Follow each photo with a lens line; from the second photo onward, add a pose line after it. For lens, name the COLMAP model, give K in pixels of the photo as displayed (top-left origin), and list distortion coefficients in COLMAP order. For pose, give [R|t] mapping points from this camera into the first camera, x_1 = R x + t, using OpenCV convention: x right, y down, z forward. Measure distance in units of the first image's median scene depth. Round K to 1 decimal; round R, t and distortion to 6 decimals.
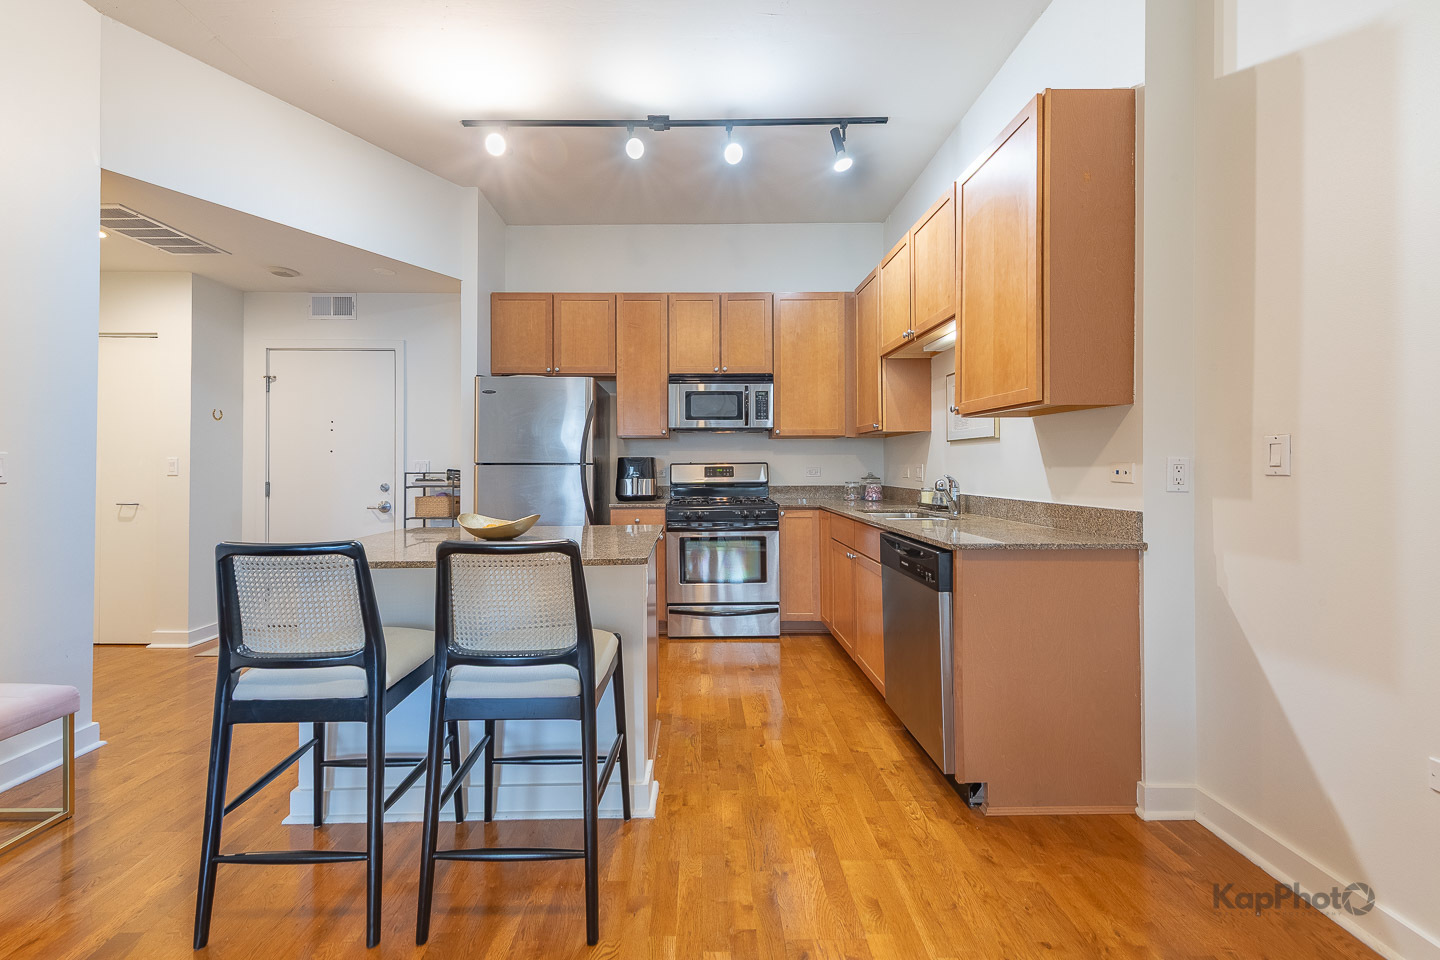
lens RADIAL K [[607.7, 0, 746.1], [0, 607.7, 463.3], [0, 0, 1]] dist [0.011137, -0.000394]
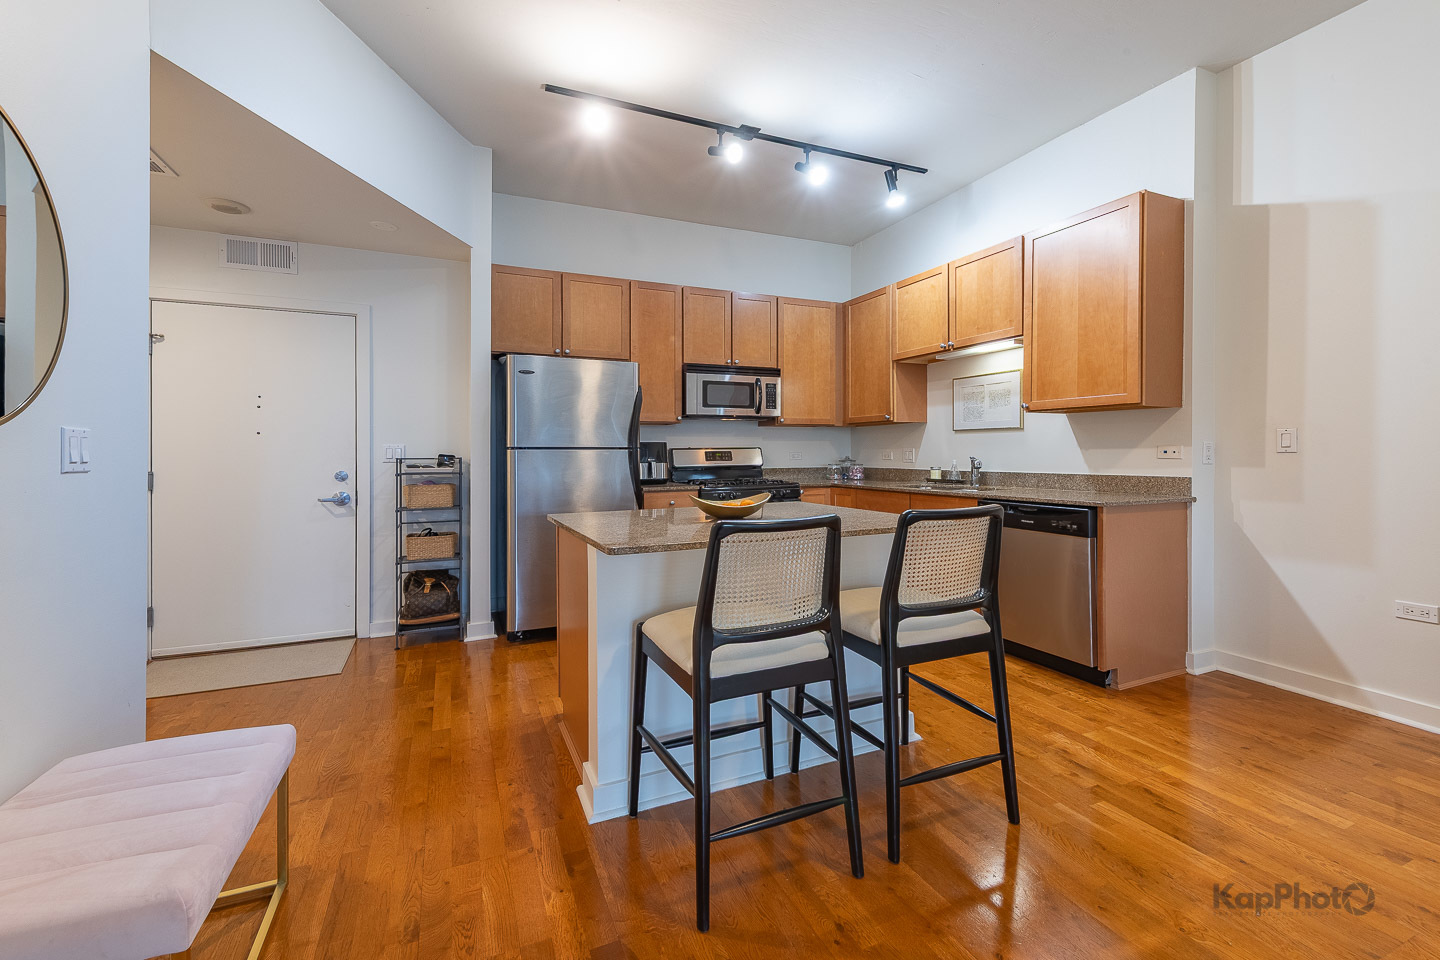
lens RADIAL K [[568.1, 0, 766.4], [0, 568.1, 455.3], [0, 0, 1]] dist [0.010674, -0.001874]
pose [[0.921682, -0.004152, 0.387924, -0.518196], [0.000988, 0.999965, 0.008357, 0.006309], [-0.387945, -0.007320, 0.921653, 0.050953]]
